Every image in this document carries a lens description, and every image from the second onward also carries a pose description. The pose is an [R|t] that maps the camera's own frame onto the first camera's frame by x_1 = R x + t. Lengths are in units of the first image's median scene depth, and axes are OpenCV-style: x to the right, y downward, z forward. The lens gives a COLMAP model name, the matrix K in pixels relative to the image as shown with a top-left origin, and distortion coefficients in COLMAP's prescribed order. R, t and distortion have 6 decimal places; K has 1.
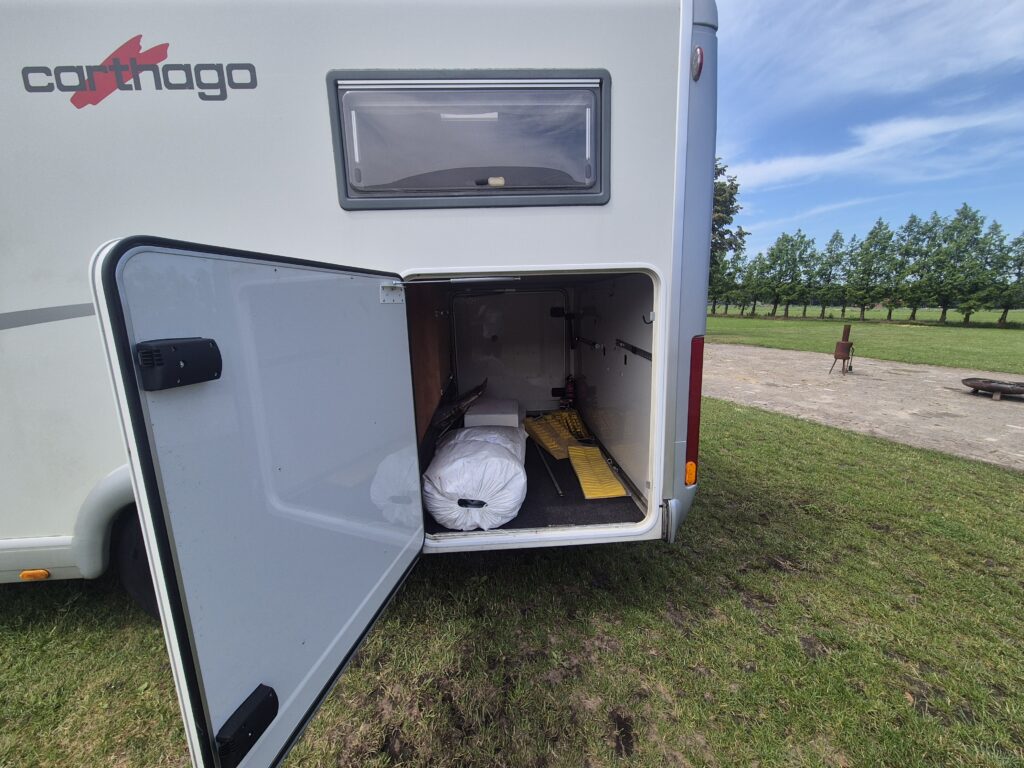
lens RADIAL K [[411.8, 0, 512.0], [0, 411.8, 384.0], [0, 0, 1]] dist [-0.002507, -0.000758]
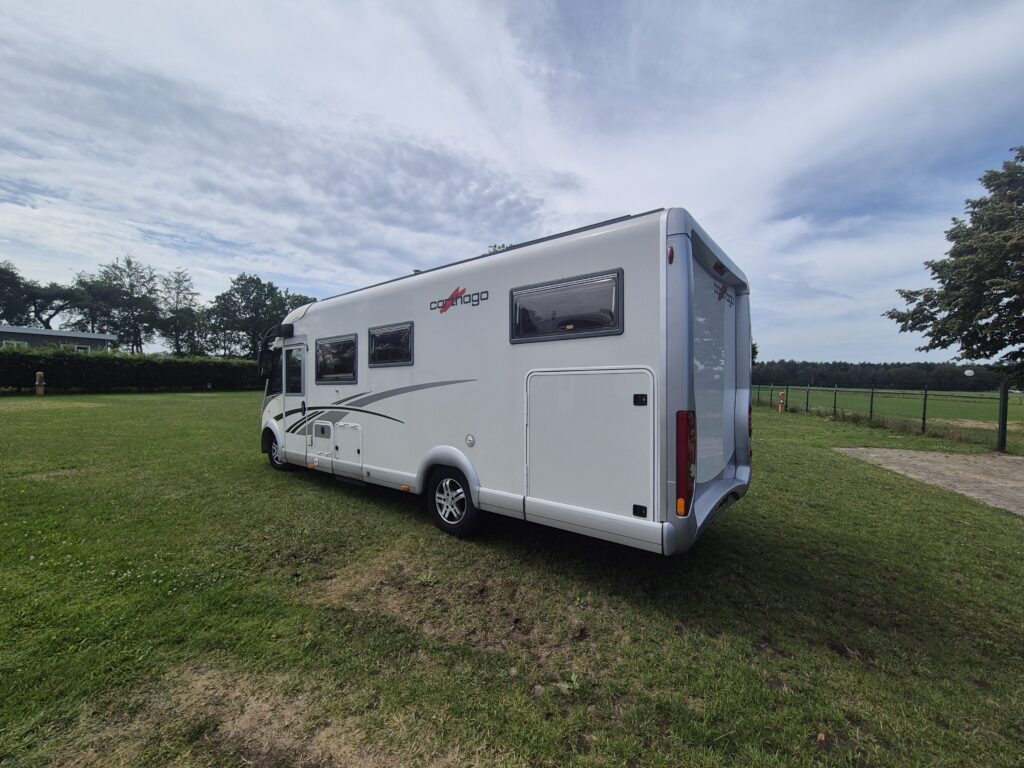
lens RADIAL K [[422.0, 0, 518.9], [0, 422.0, 386.0], [0, 0, 1]] dist [-0.002025, -0.000331]
pose [[0.747043, 0.025301, -0.664295, 1.232700], [-0.146345, 0.981020, -0.127210, 0.092819], [0.648468, 0.192247, 0.736567, -0.663329]]
